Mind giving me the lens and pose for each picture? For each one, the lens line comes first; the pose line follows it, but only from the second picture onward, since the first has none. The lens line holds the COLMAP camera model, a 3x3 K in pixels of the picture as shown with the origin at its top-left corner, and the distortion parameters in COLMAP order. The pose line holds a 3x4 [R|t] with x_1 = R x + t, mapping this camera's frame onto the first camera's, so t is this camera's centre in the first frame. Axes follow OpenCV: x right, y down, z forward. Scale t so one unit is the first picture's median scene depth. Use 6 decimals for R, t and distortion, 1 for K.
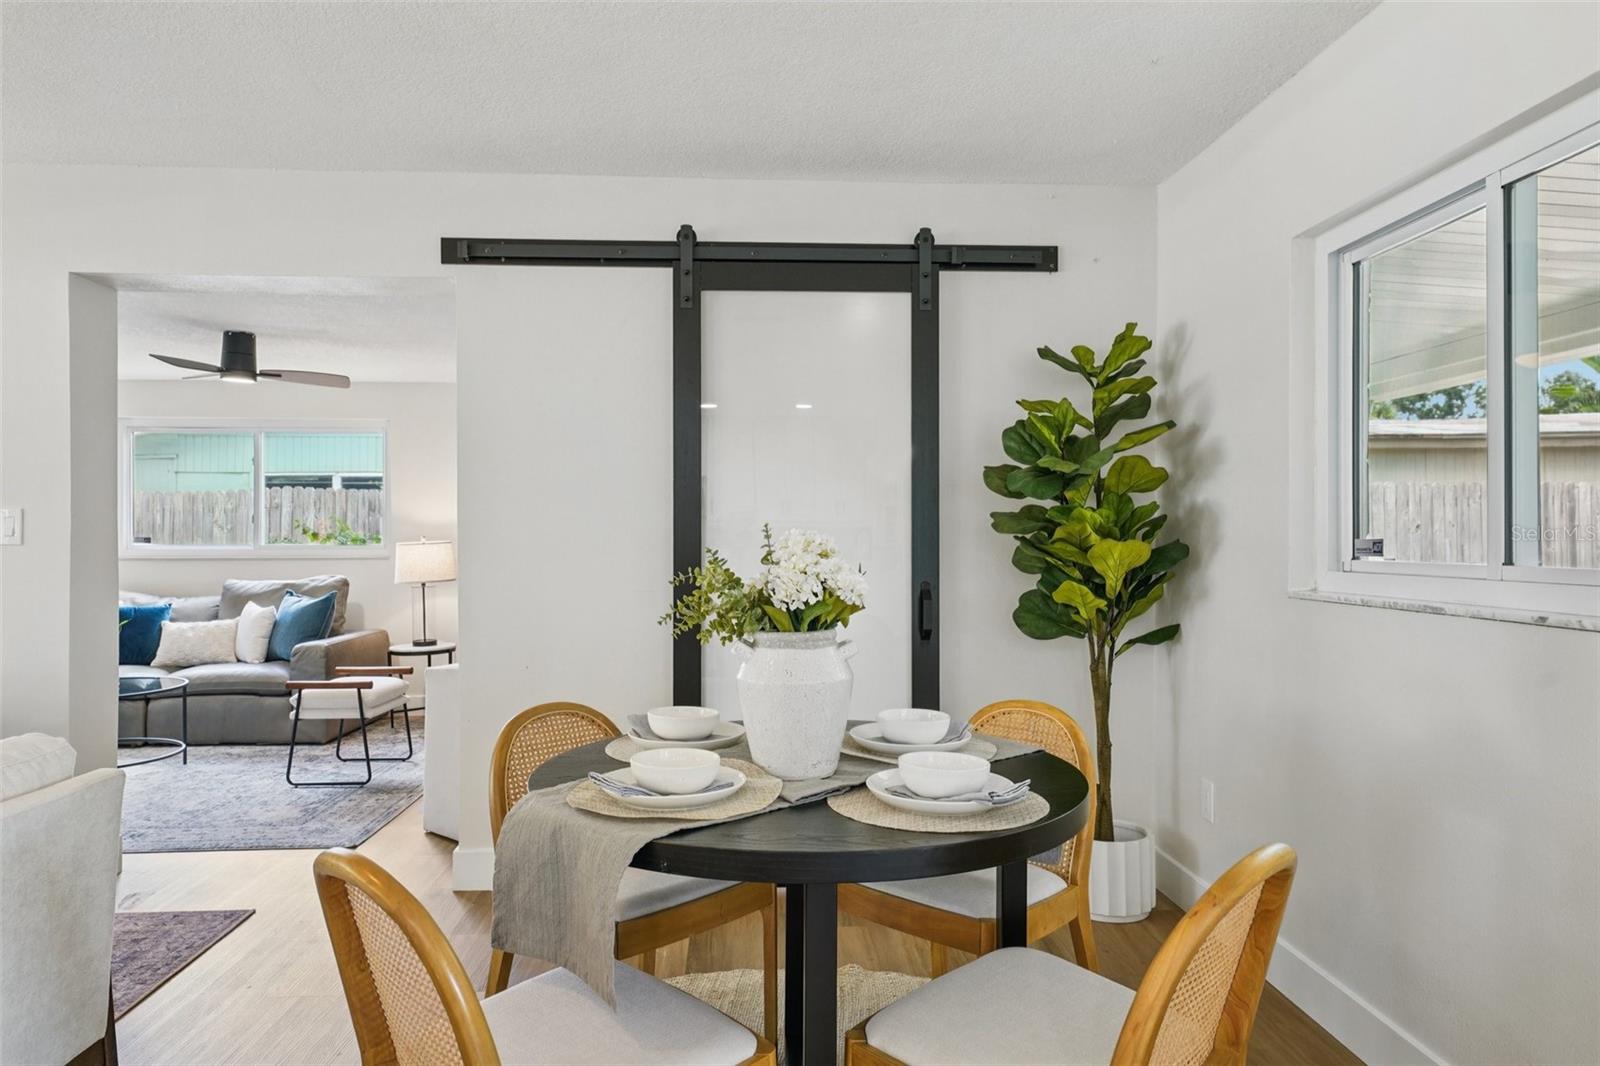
lens RADIAL K [[1054.6, 0, 794.3], [0, 1054.6, 528.4], [0, 0, 1]] dist [0.037042, -0.000395]
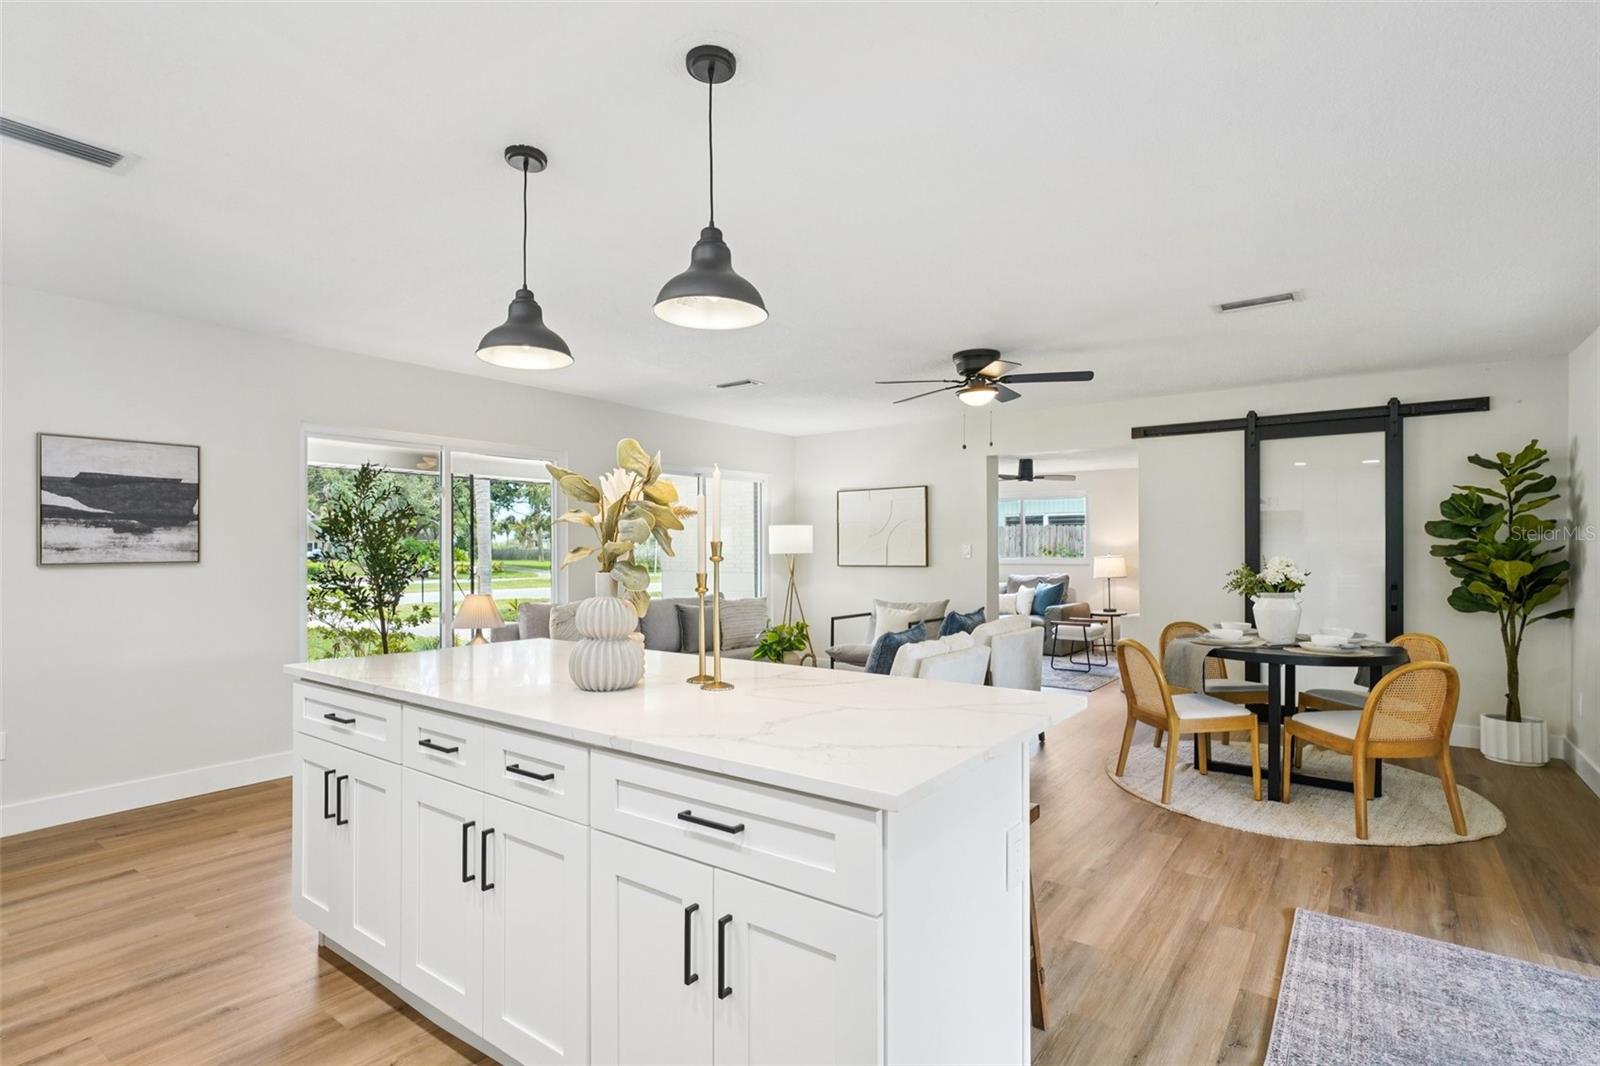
lens RADIAL K [[785.6, 0, 792.2], [0, 785.6, 546.1], [0, 0, 1]] dist [0.003570, 0.000621]
pose [[0.773271, -0.002015, -0.634073, 0.184224], [0.004718, 0.999986, 0.002576, -0.021577], [0.634058, -0.004983, 0.773269, -0.801602]]
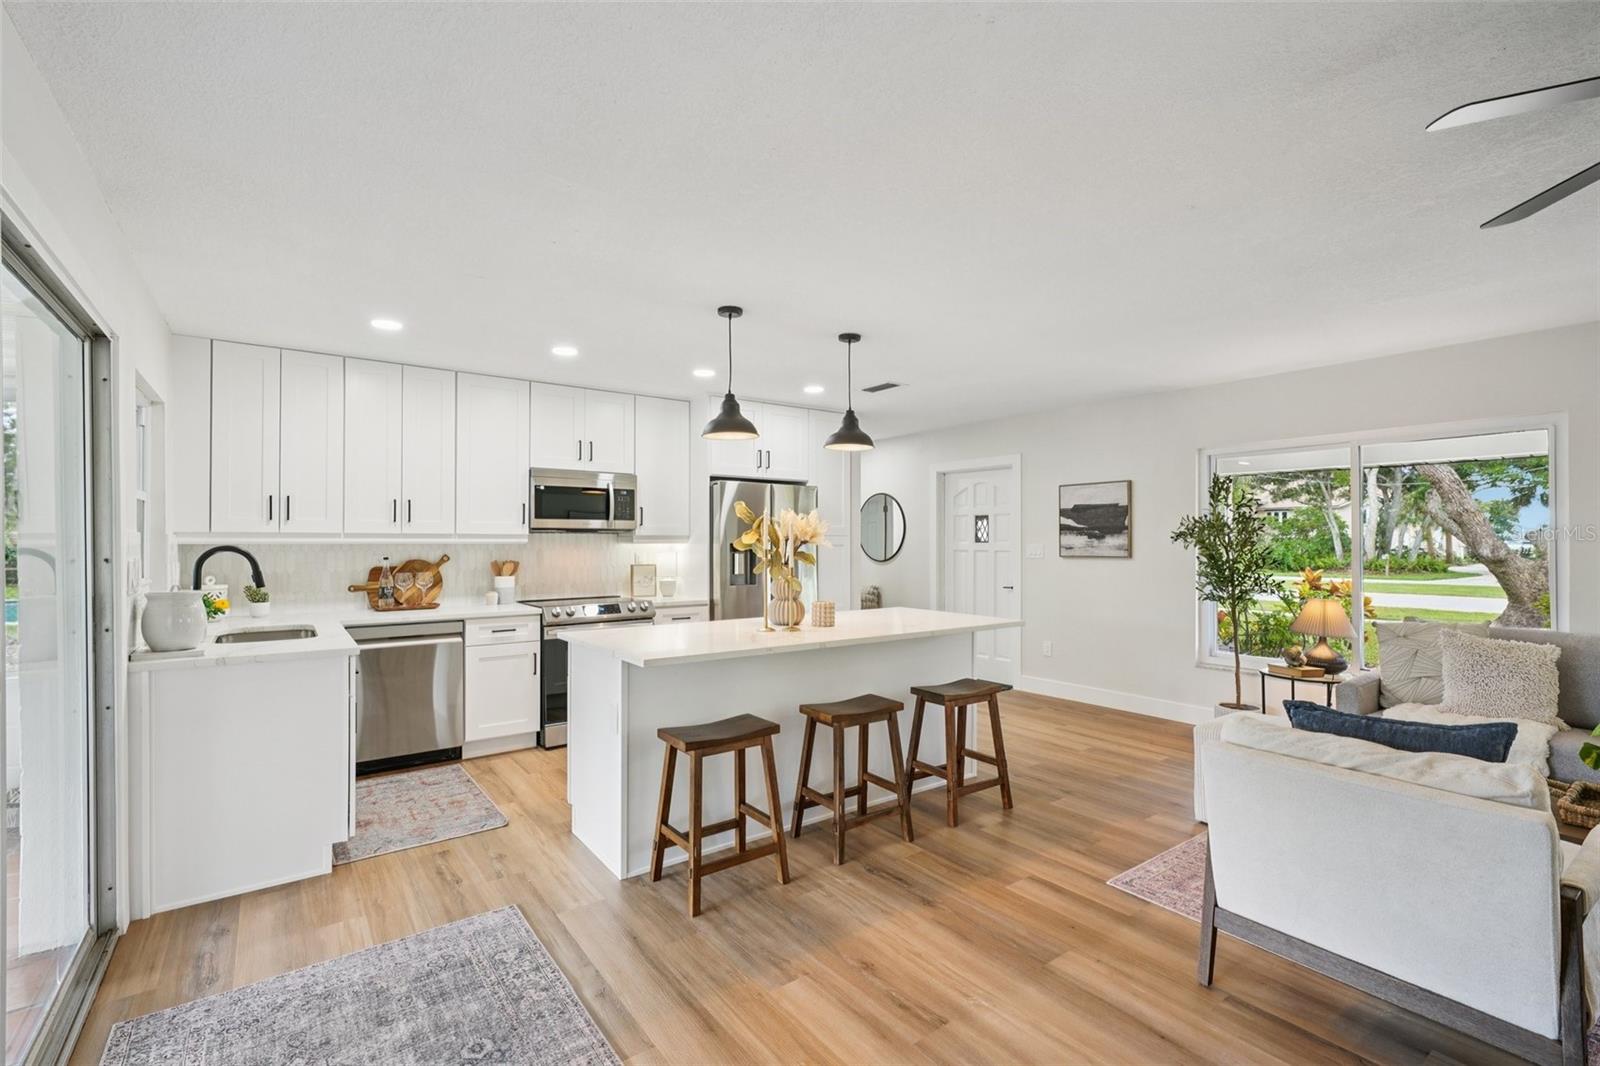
lens RADIAL K [[712.2, 0, 796.5], [0, 712.2, 536.8], [0, 0, 1]] dist [-0.003992, 0.000238]
pose [[-0.833936, -0.003450, -0.551850, 0.259589], [0.003531, 0.999927, -0.011587, -0.028406], [0.551850, -0.011611, -0.833863, 0.373827]]
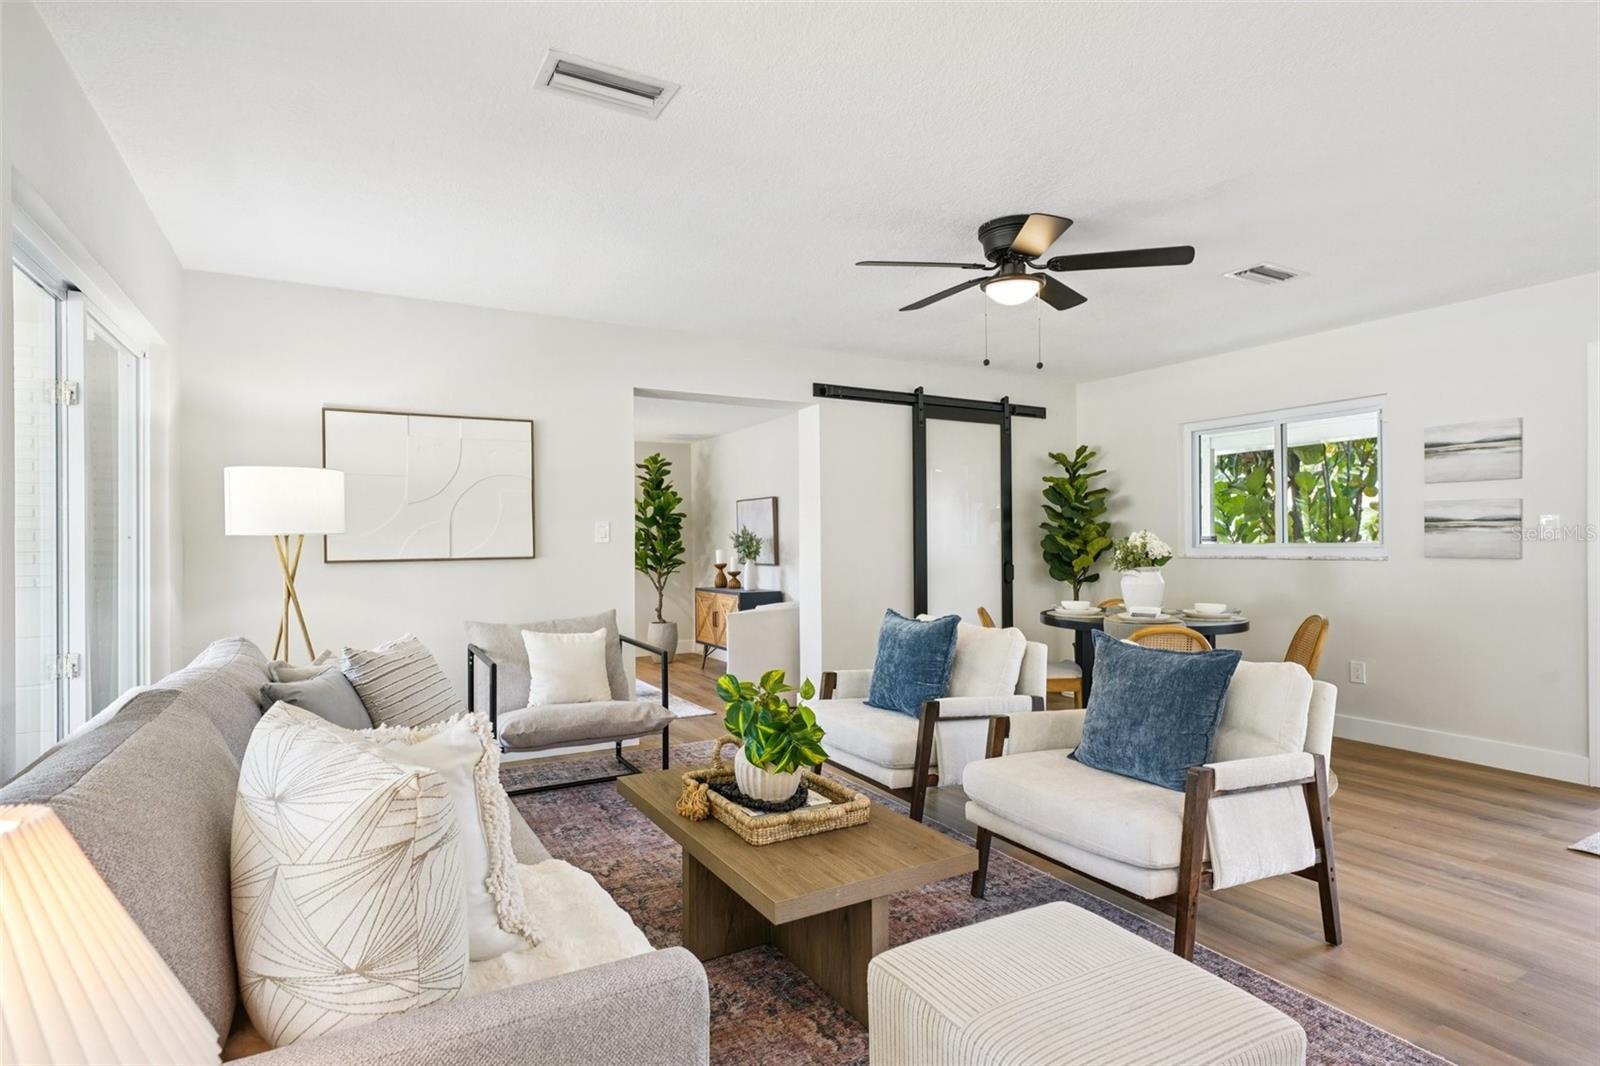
lens RADIAL K [[804.1, 0, 796.1], [0, 804.1, 538.9], [0, 0, 1]] dist [0.009038, 0.000519]
pose [[0.892160, -0.003717, 0.451704, -1.015829], [0.003999, 0.999992, 0.000331, 0.009997], [-0.451702, 0.001511, 0.892168, -0.290364]]
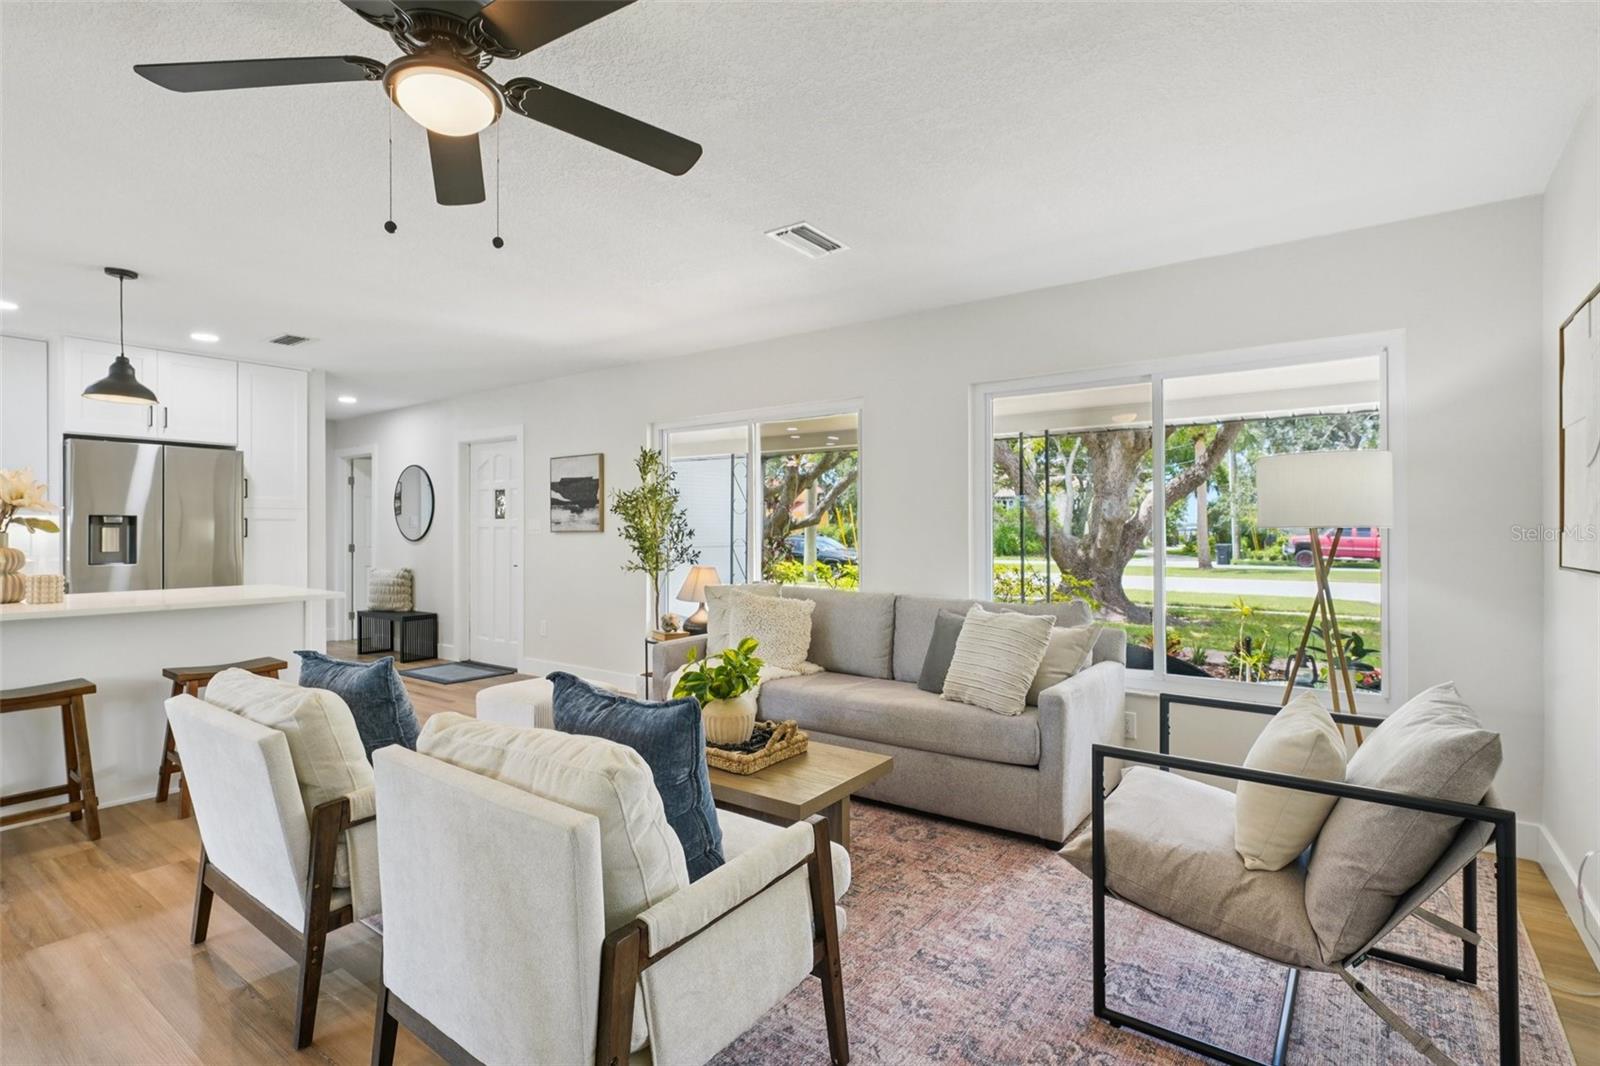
lens RADIAL K [[770.9, 0, 801.1], [0, 770.9, 528.1], [0, 0, 1]] dist [-0.004571, -0.000004]
pose [[-0.626335, 0.000227, -0.779554, -0.159721], [0.006777, 0.999964, -0.005154, 0.003799], [0.779524, -0.008511, -0.626314, 0.834553]]
